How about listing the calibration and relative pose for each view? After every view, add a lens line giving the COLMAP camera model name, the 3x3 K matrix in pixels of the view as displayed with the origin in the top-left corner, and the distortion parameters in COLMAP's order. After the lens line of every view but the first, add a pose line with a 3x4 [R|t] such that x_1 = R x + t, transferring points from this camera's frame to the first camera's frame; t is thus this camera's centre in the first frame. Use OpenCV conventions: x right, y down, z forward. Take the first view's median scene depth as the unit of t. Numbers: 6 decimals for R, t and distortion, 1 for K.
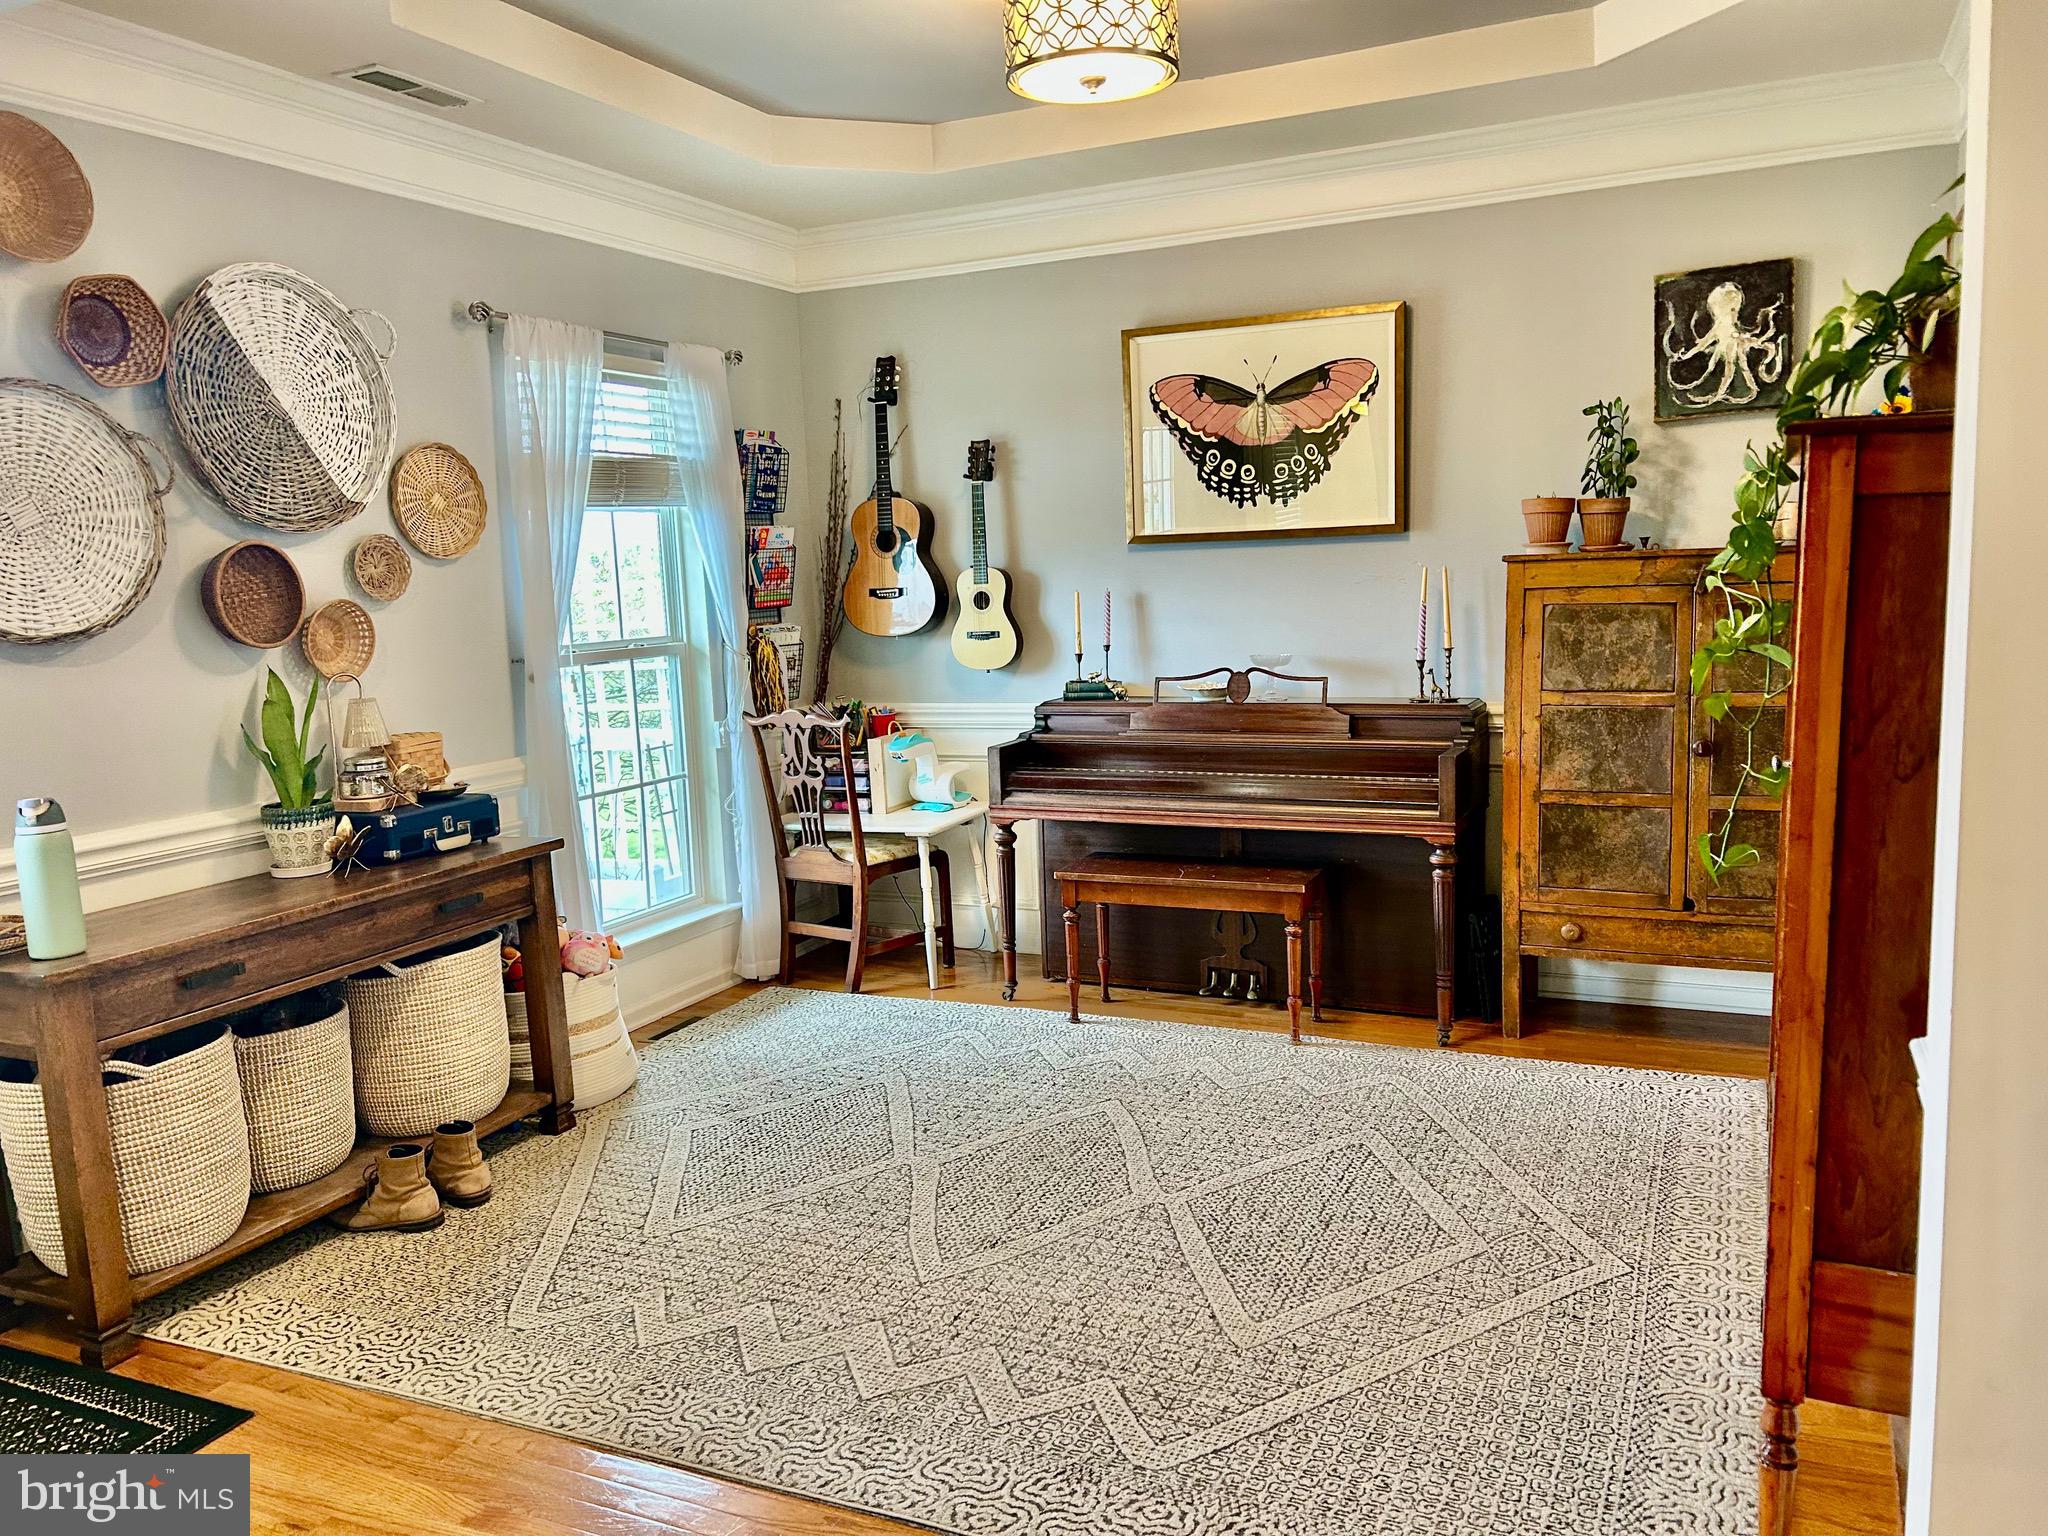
lens RADIAL K [[1531.7, 0, 1024.0], [0, 1531.7, 768.0], [0, 0, 1]] dist [0.087700, -0.137709]
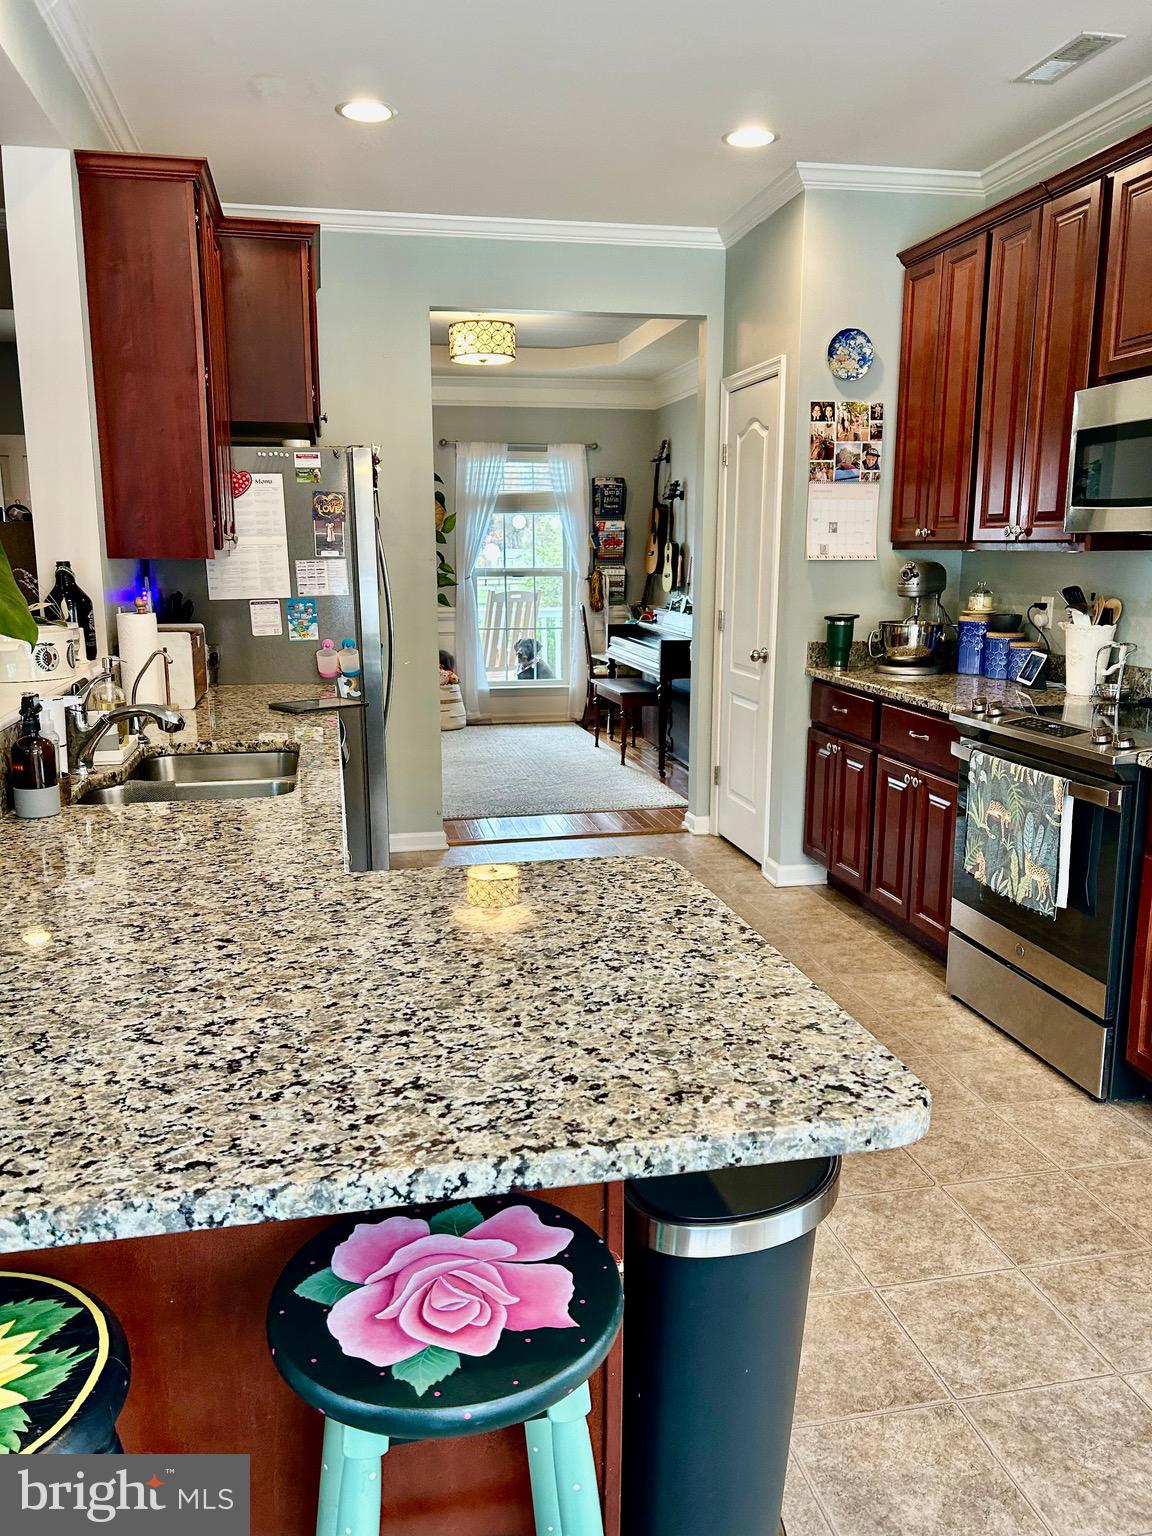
lens RADIAL K [[1148.8, 0, 576.0], [0, 1148.8, 768.0], [0, 0, 1]] dist [0.087700, -0.137709]
pose [[0.607302, 0.203343, -0.768007, 1.248451], [-0.136366, 0.979024, 0.151382, -0.056968], [0.782680, 0.012795, 0.622293, -0.078183]]
